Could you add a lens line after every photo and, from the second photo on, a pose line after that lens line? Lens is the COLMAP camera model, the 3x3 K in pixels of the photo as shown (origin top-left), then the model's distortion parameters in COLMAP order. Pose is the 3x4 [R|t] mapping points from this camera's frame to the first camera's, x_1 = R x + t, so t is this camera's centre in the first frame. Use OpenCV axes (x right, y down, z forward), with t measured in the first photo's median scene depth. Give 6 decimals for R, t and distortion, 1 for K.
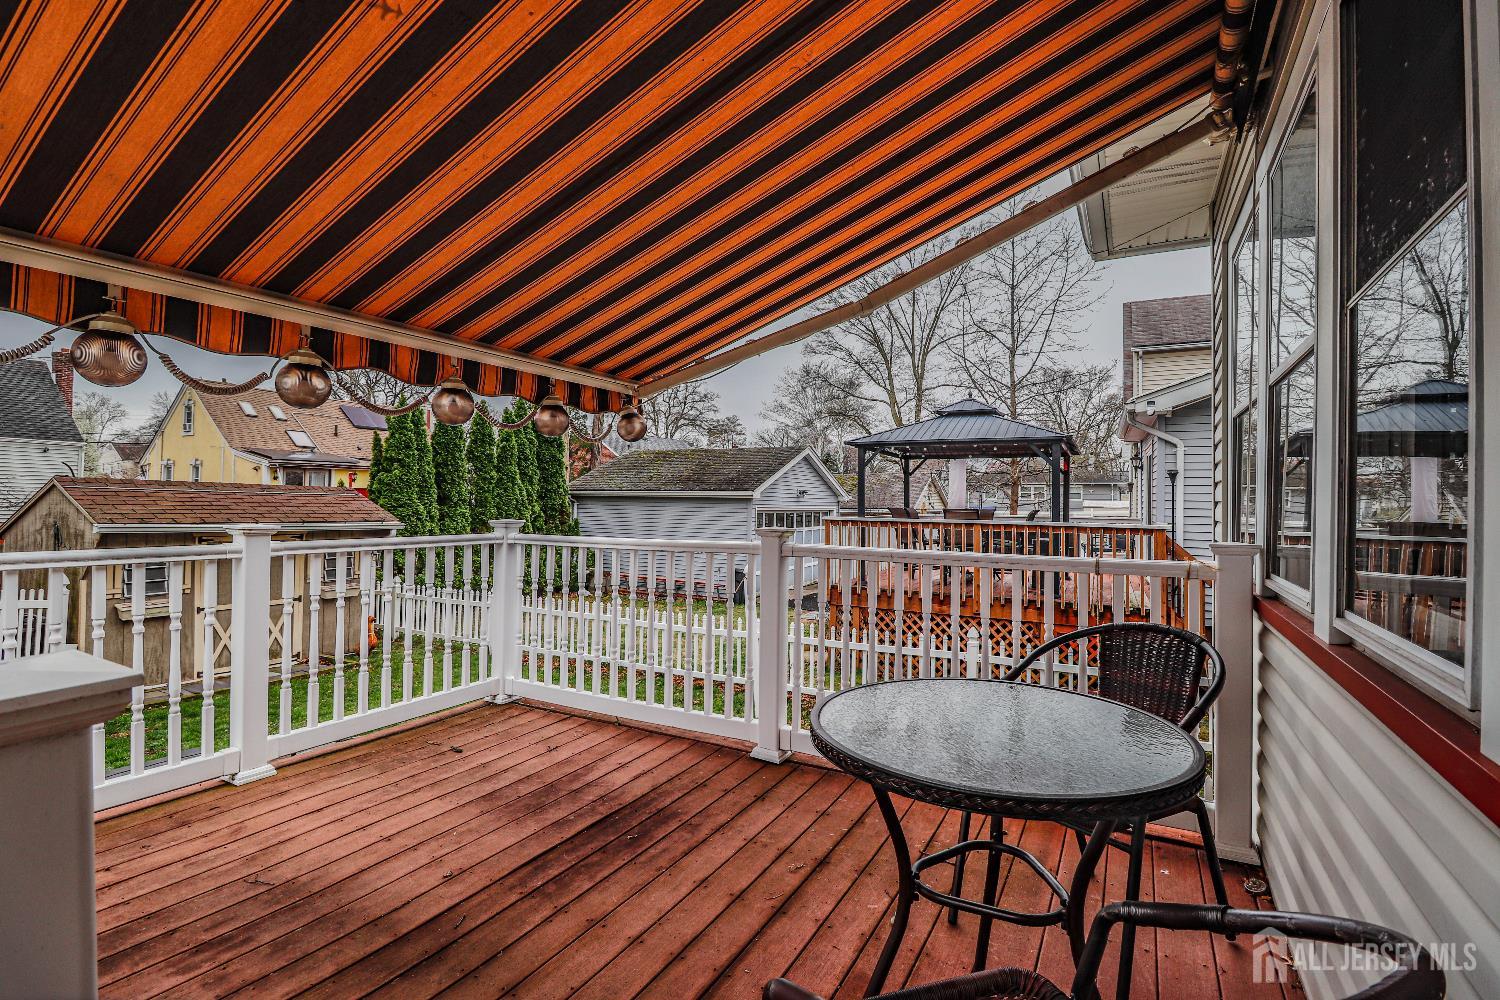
lens RADIAL K [[710.3, 0, 741.4], [0, 710.3, 508.9], [0, 0, 1]] dist [-0.001337, -0.000764]
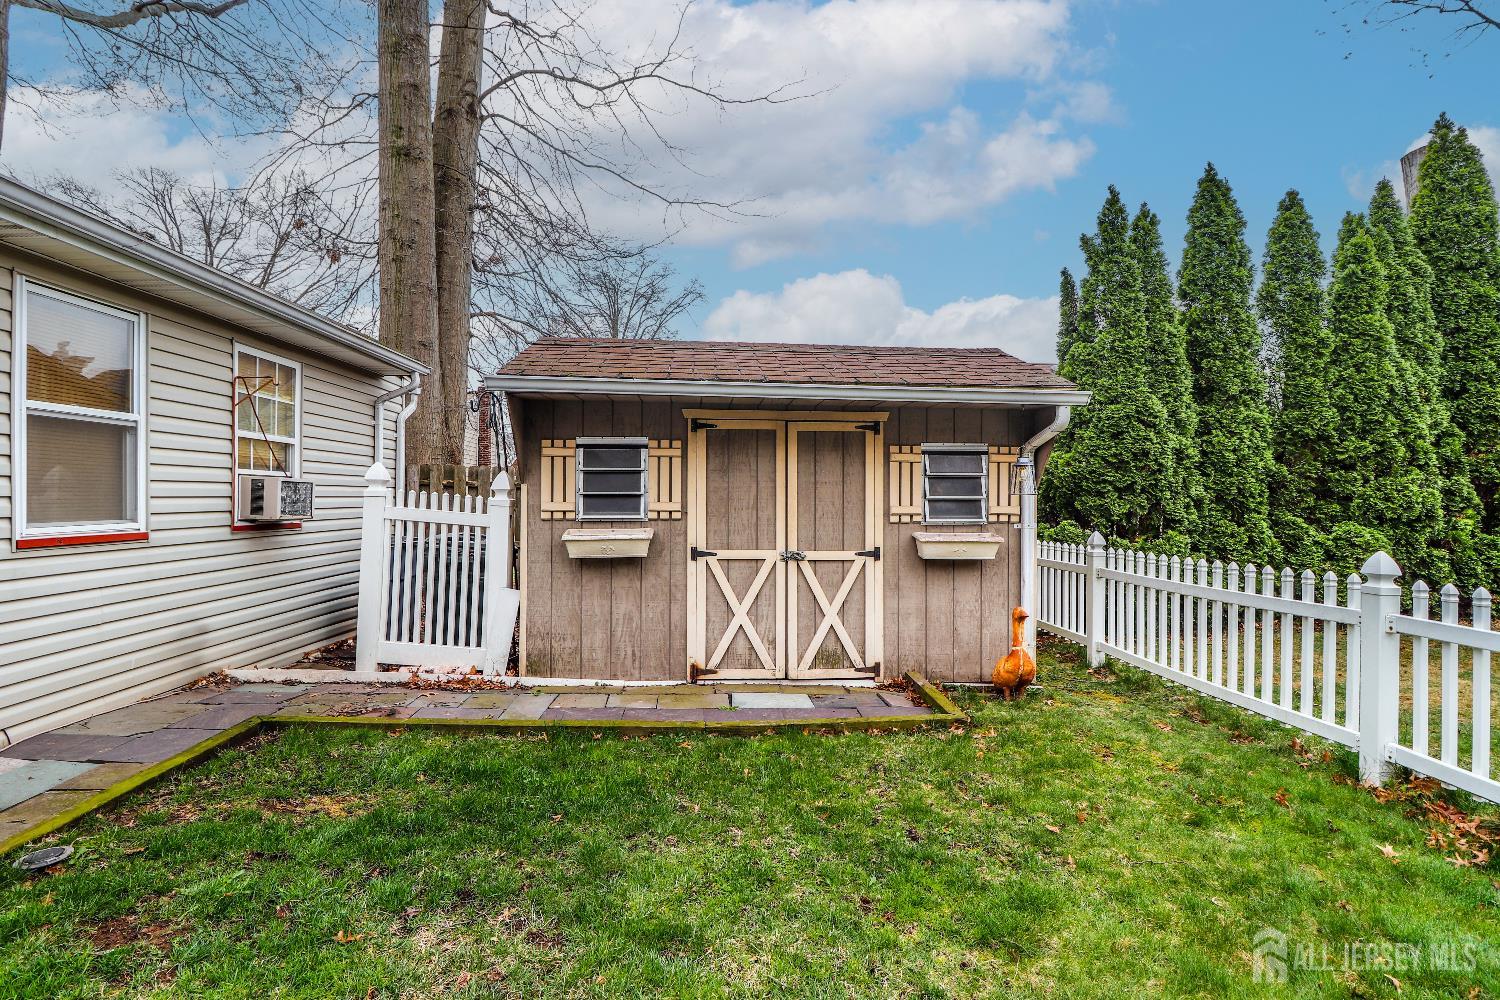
lens RADIAL K [[720.3, 0, 745.2], [0, 720.3, 508.3], [0, 0, 1]] dist [-0.024826, -0.000834]
pose [[0.538210, -0.032507, -0.842183, -0.188797], [0.002798, 0.999319, -0.036784, 0.084611], [0.842806, 0.017441, 0.537935, 0.489690]]
